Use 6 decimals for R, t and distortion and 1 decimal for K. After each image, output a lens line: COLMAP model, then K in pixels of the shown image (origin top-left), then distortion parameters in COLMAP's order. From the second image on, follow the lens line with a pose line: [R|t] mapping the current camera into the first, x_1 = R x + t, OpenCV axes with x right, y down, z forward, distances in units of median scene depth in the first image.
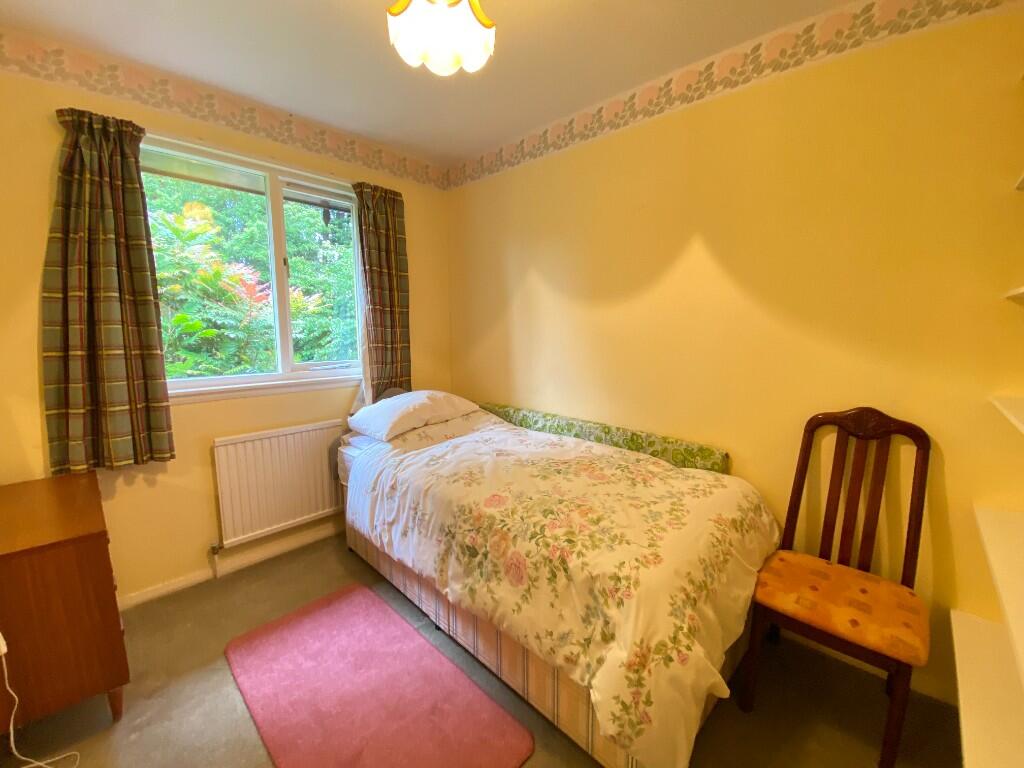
lens RADIAL K [[413.9, 0, 512.0], [0, 413.9, 384.0], [0, 0, 1]] dist [0.035247, -0.025830]
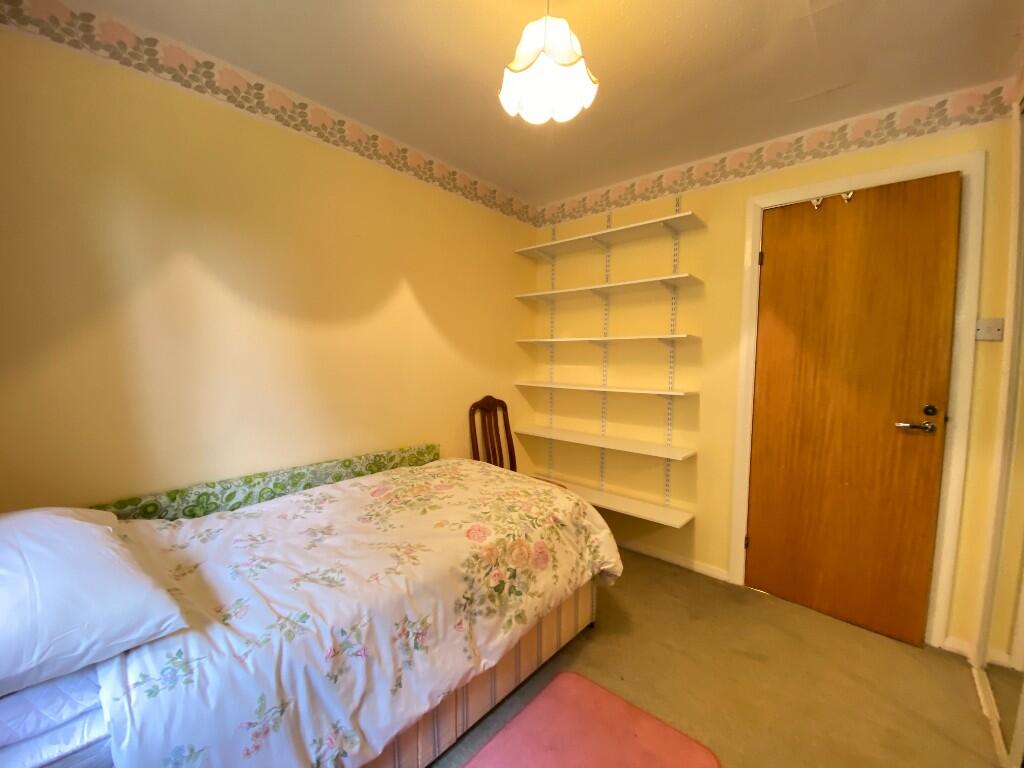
lens RADIAL K [[413.9, 0, 512.0], [0, 413.9, 384.0], [0, 0, 1]] dist [0.035247, -0.025830]
pose [[-0.052013, -0.073167, 0.995962, -0.878145], [0.131651, 0.988106, 0.079466, -0.110244], [-0.989931, 0.135253, -0.041762, 0.829169]]
